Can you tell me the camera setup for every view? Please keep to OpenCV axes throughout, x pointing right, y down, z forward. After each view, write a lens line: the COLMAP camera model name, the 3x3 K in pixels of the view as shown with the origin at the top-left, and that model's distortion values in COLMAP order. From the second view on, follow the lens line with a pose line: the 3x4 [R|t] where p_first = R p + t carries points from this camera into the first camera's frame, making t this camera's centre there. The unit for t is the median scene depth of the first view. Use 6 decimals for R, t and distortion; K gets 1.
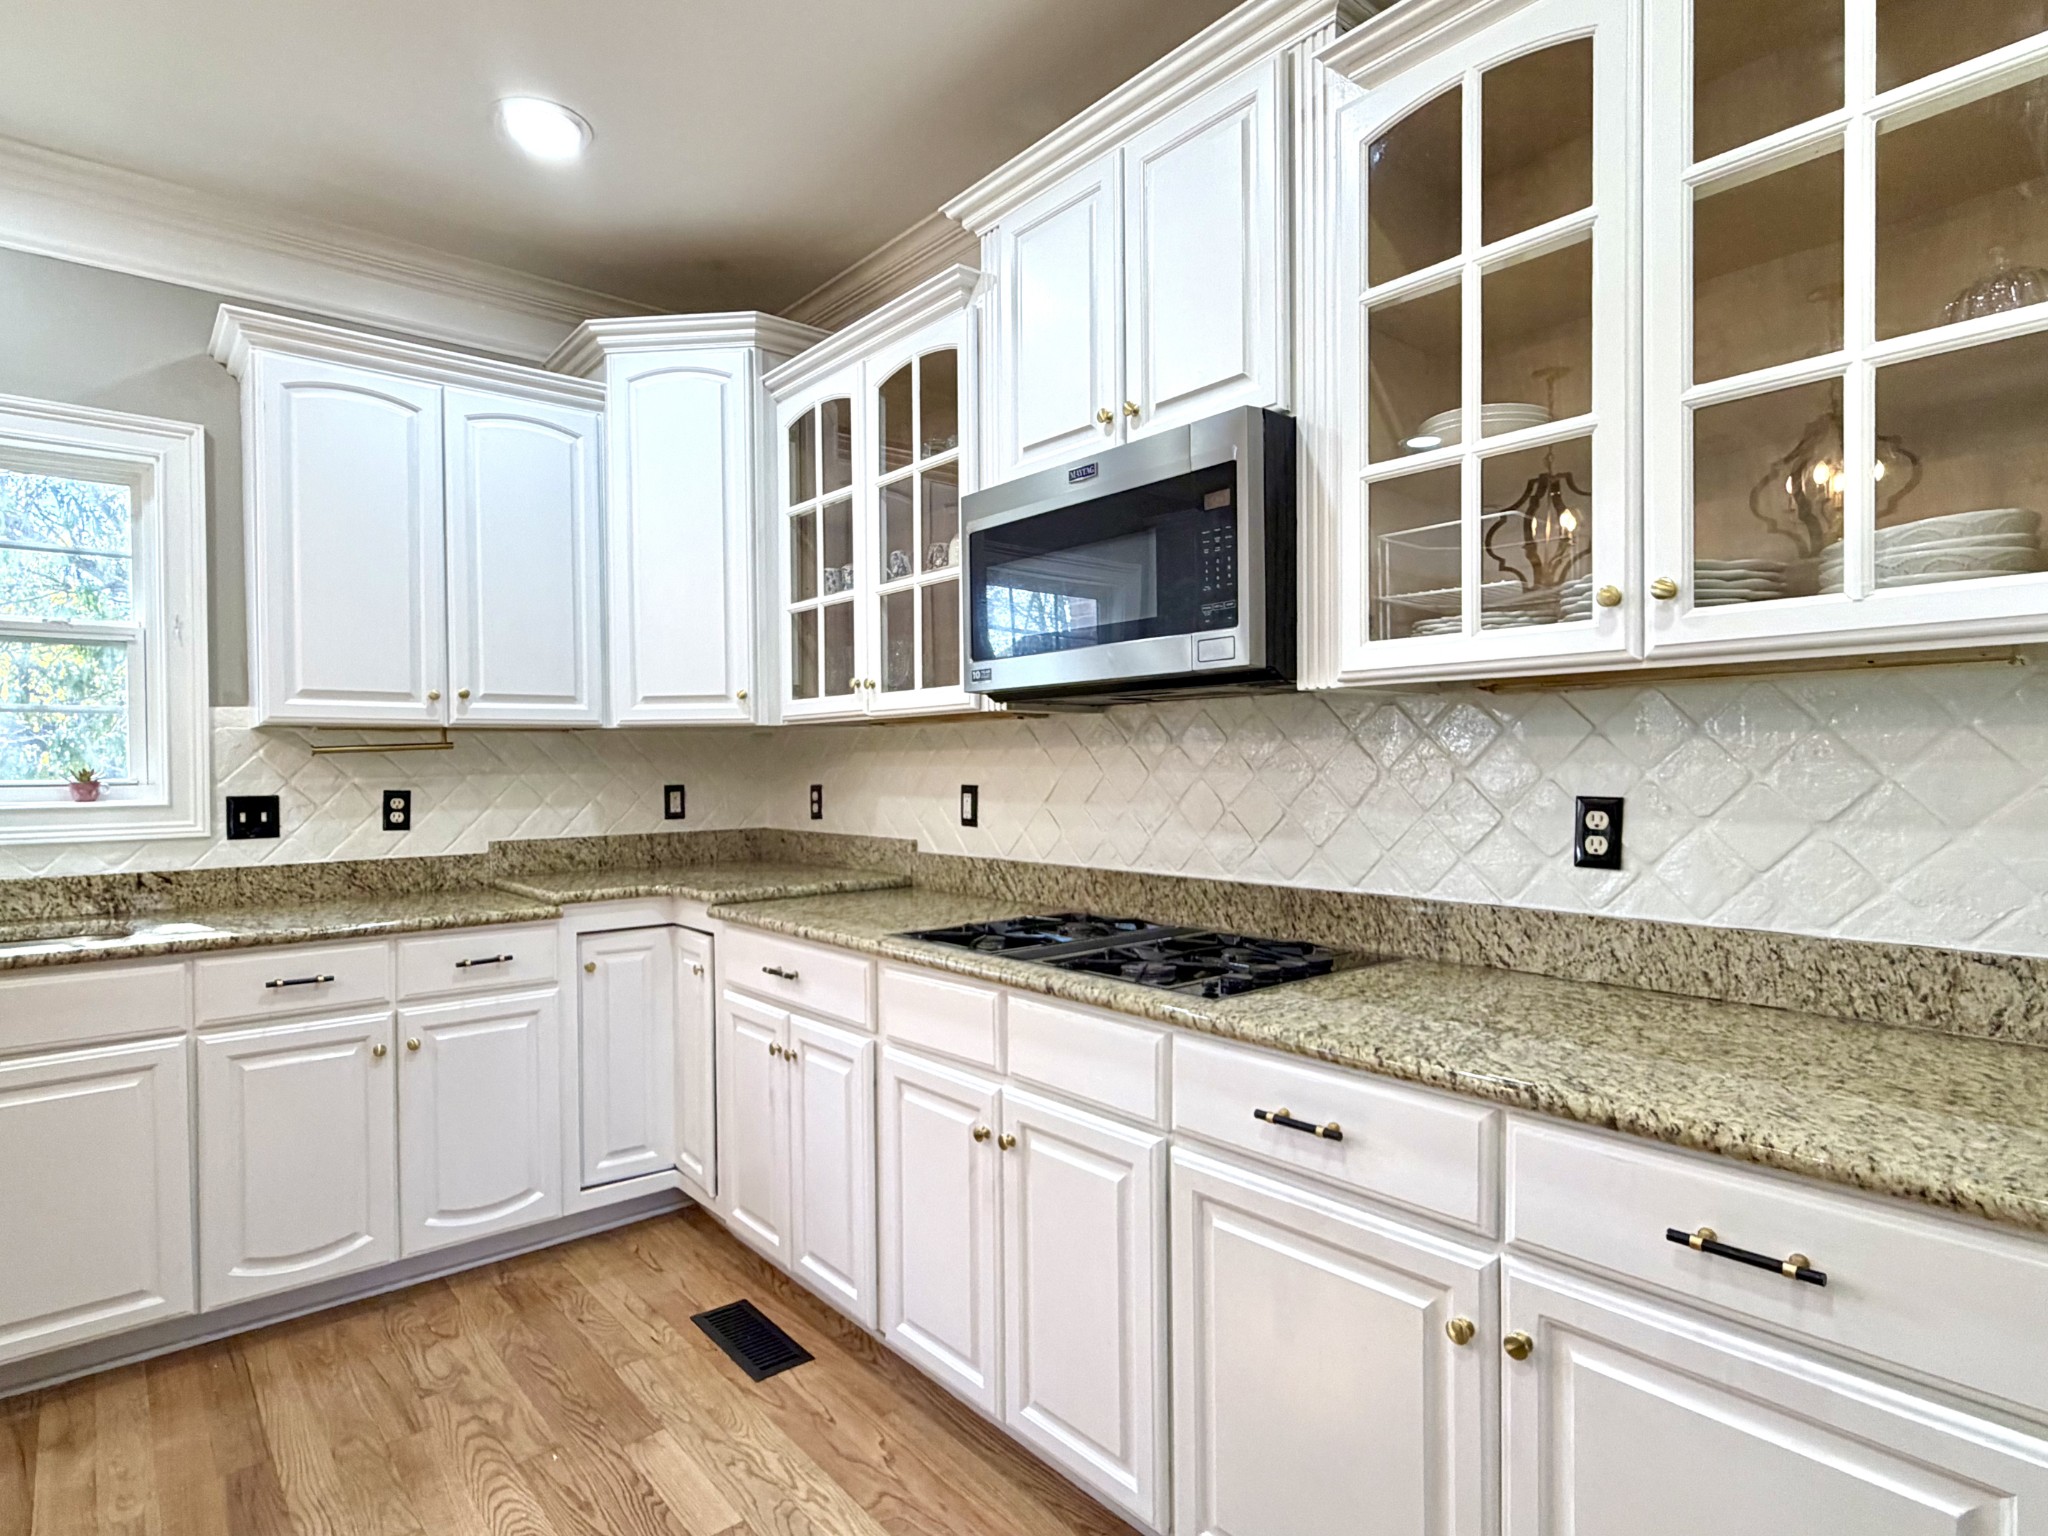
lens RADIAL K [[1111.5, 0, 1026.3], [0, 1111.5, 774.2], [0, 0, 1]] dist [0.002468, 0.000099]
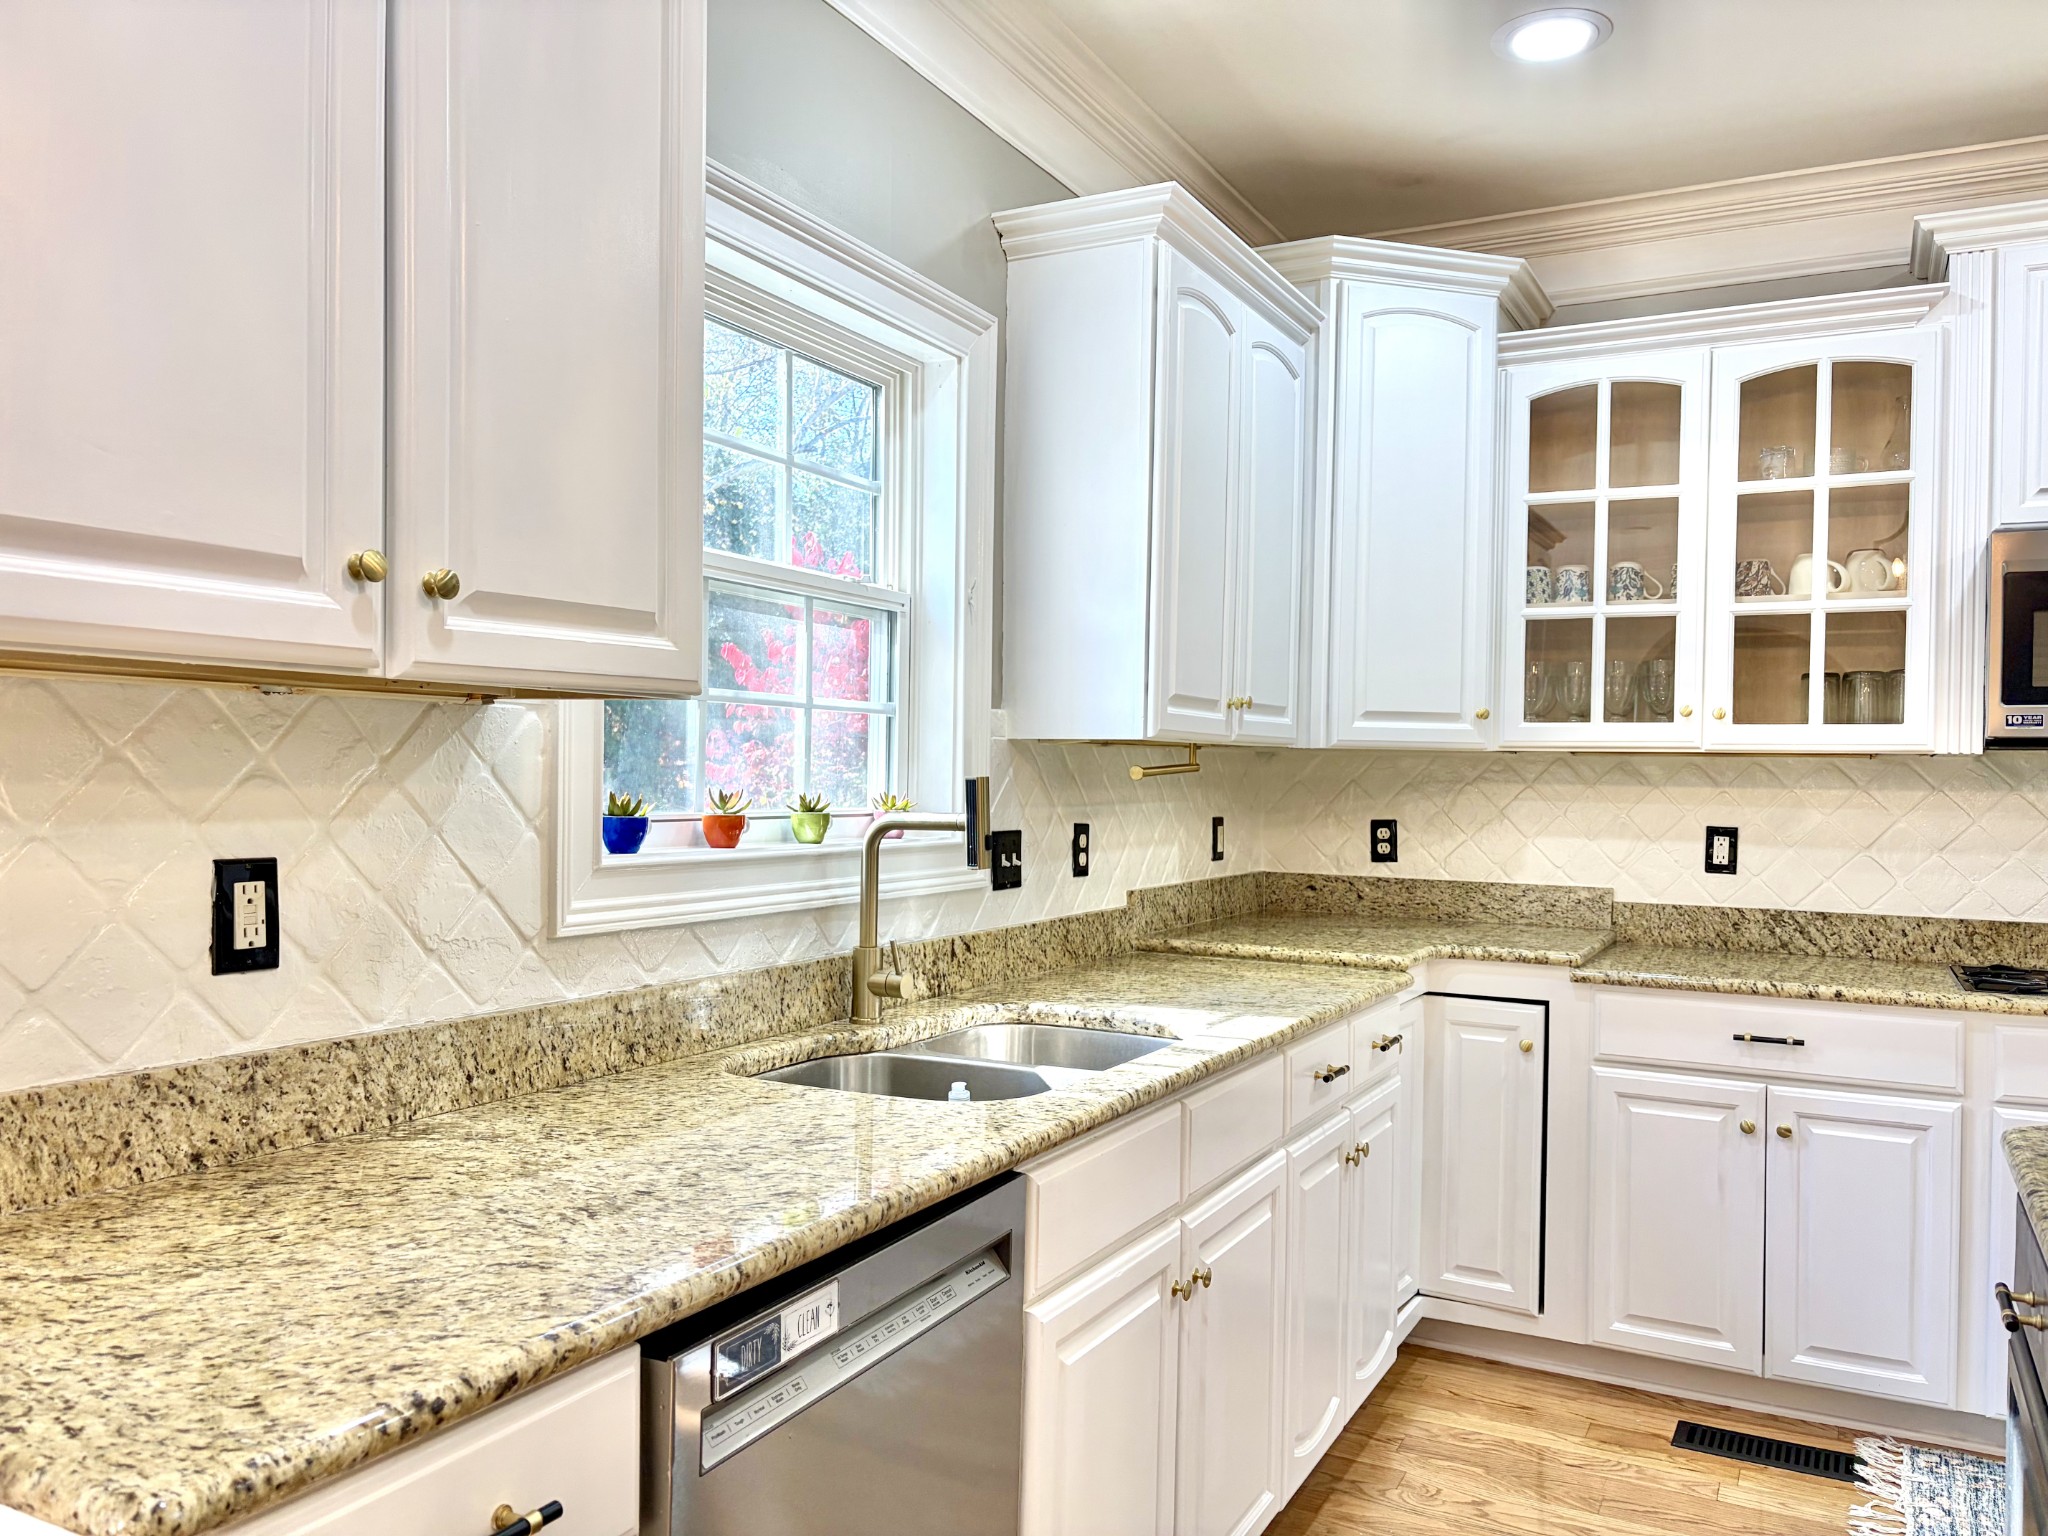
lens RADIAL K [[1553.8, 0, 1022.4], [0, 1553.8, 768.4], [0, 0, 1]] dist [-0.005364, -0.005714]
pose [[0.928661, 0.026863, 0.369955, -1.086191], [-0.022837, 0.999623, -0.015257, -0.005452], [-0.370225, 0.005720, 0.928924, 0.056514]]
